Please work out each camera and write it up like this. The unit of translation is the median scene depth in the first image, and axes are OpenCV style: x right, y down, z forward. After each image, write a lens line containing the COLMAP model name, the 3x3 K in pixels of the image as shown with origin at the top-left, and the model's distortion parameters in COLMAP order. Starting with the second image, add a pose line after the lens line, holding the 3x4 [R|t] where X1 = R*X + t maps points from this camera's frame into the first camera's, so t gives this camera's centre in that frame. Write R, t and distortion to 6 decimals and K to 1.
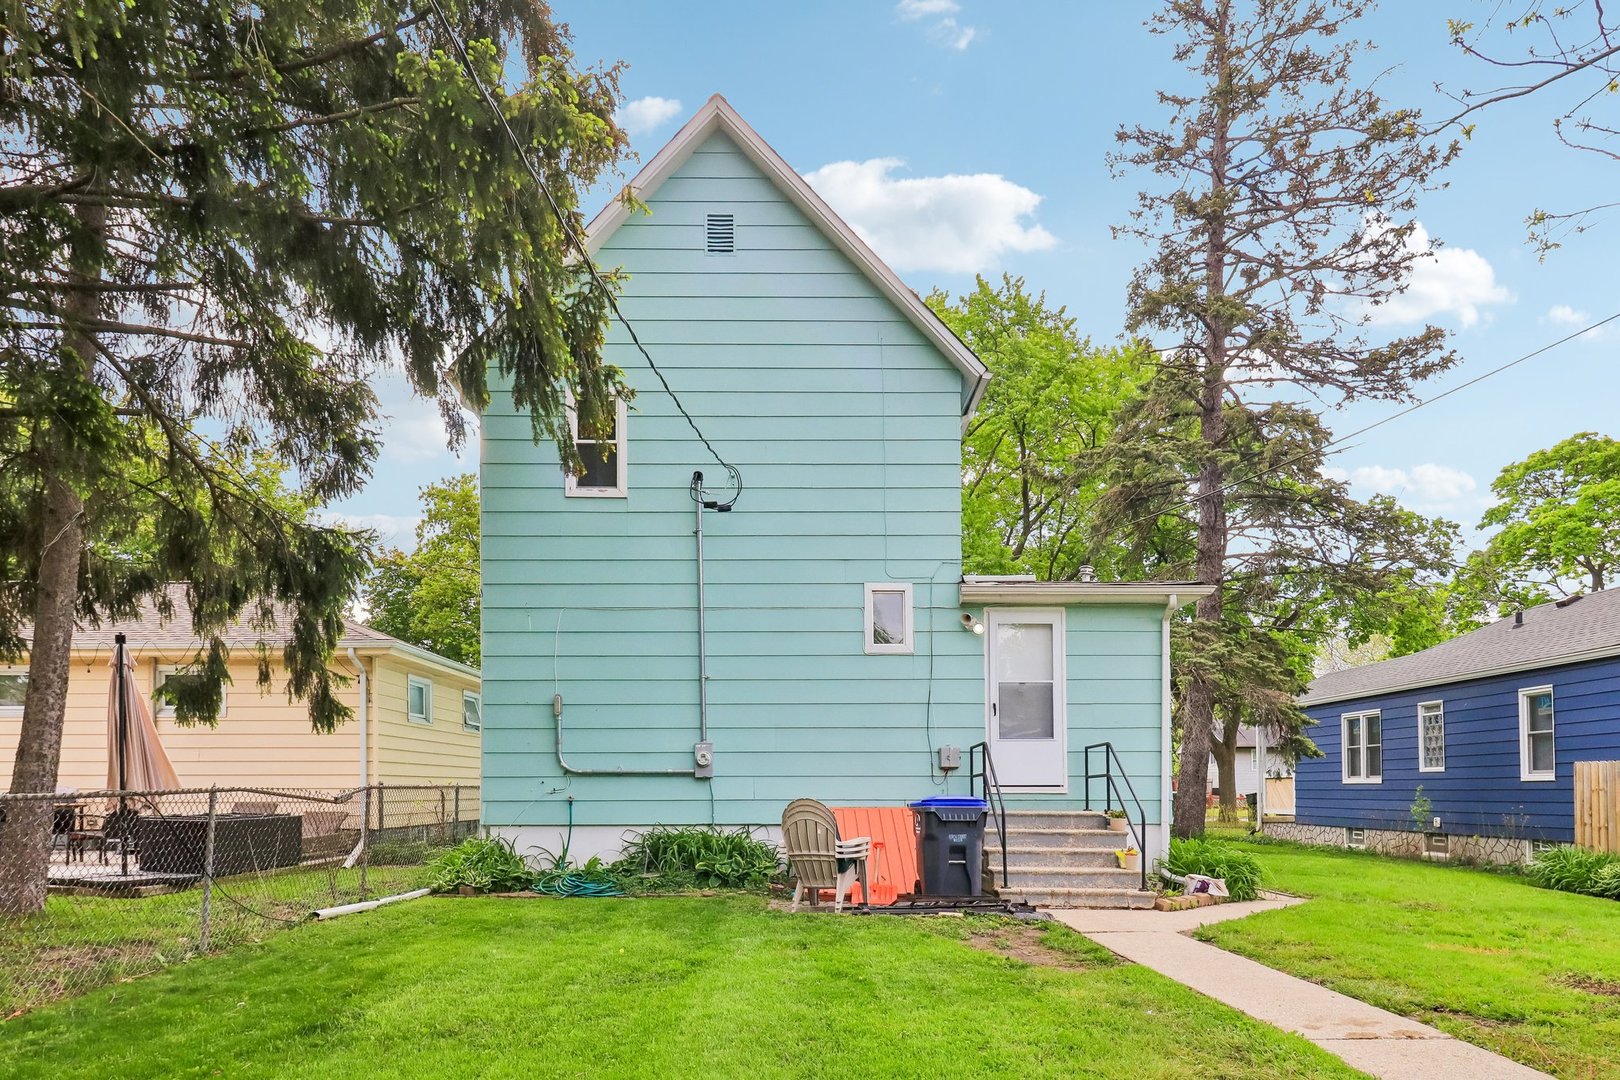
lens RADIAL K [[983.0, 0, 810.0], [0, 983.0, 540.0], [0, 0, 1]] dist [0.003179, -0.000278]
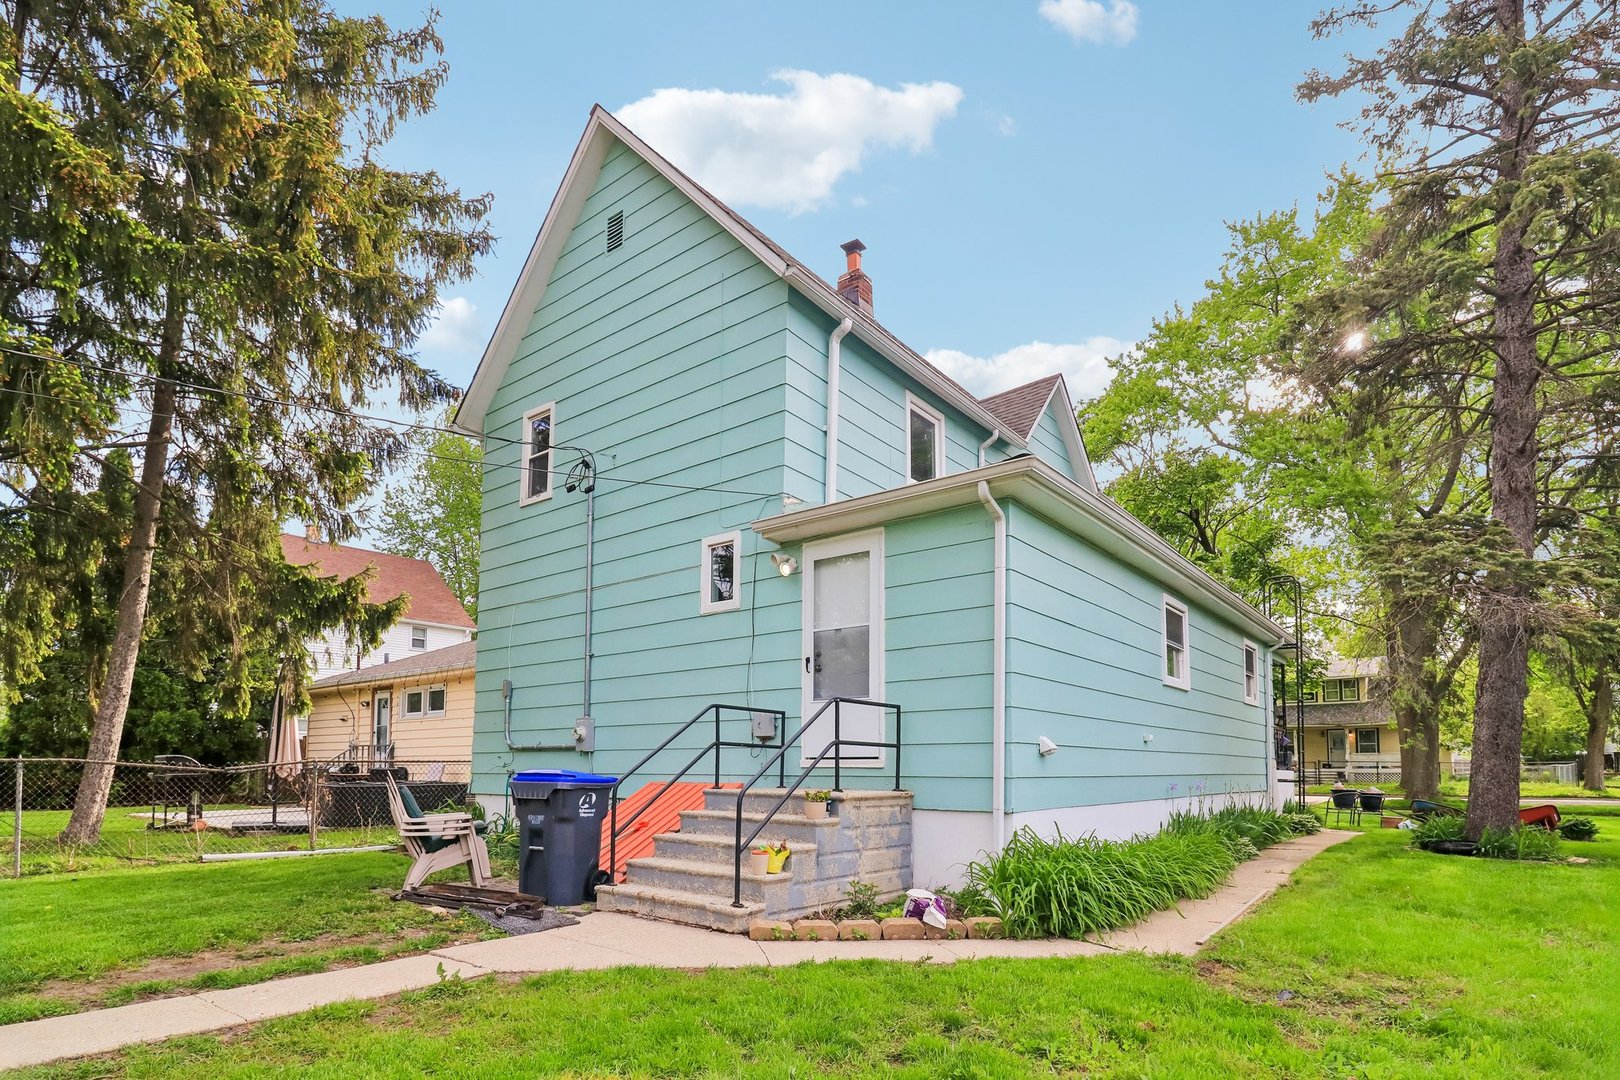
lens RADIAL K [[820.2, 0, 811.5], [0, 820.2, 559.9], [0, 0, 1]] dist [-0.001704, -0.000246]
pose [[0.783891, -0.150295, -0.602434, 0.606513], [0.150902, 0.987286, -0.049953, 0.119748], [0.602282, -0.051751, 0.796604, 0.460121]]
